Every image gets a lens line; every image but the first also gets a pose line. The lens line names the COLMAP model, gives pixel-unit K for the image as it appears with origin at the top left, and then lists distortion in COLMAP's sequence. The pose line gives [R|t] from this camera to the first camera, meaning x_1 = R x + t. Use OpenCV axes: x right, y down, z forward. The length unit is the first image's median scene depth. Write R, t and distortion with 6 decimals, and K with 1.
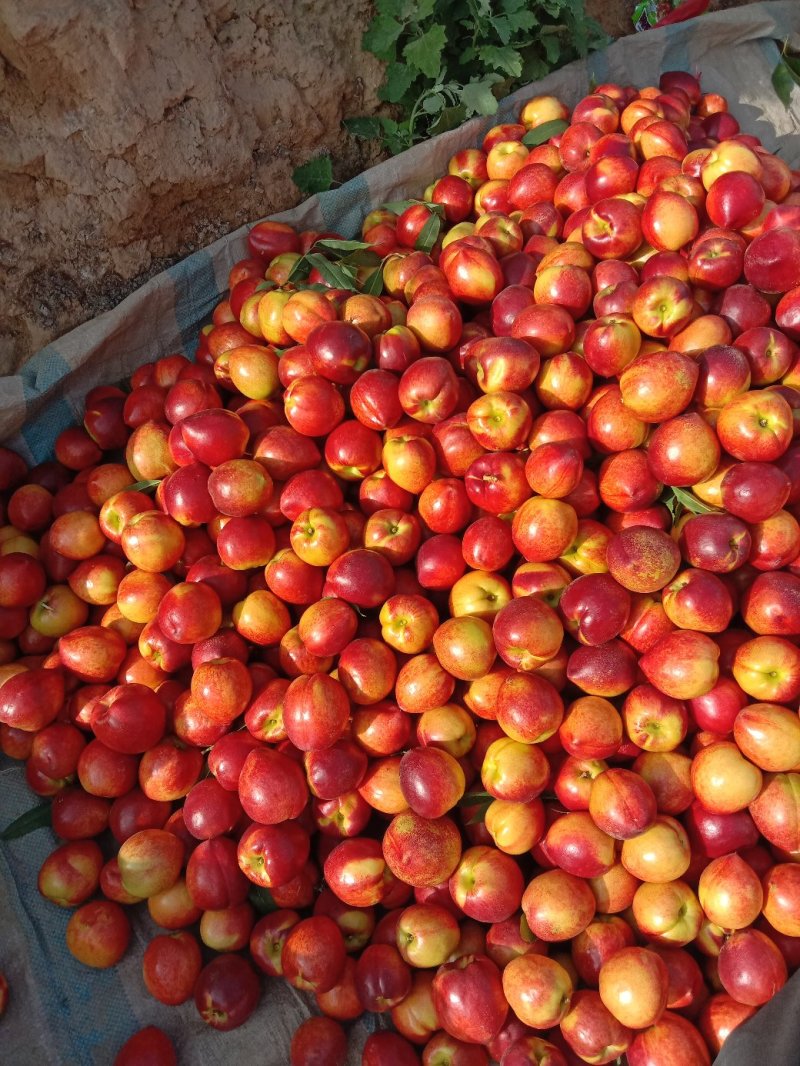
lens RADIAL K [[908.3, 0, 400.0], [0, 908.3, 533.0], [0, 0, 1]] dist [0.059783, -0.084147]
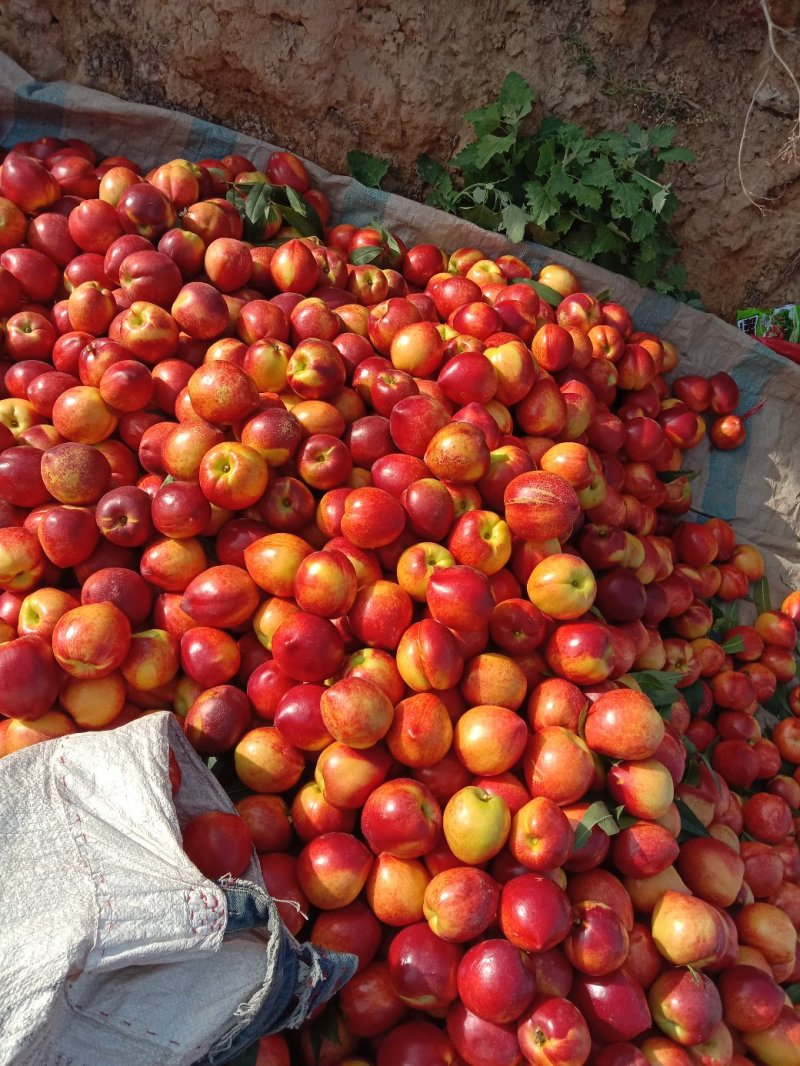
lens RADIAL K [[908.3, 0, 400.0], [0, 908.3, 533.0], [0, 0, 1]] dist [0.059783, -0.084147]
pose [[0.608123, 0.752670, -0.252337, 0.570689], [-0.775981, 0.630659, 0.011040, -0.163755], [0.167448, 0.189095, 0.967576, 0.020704]]
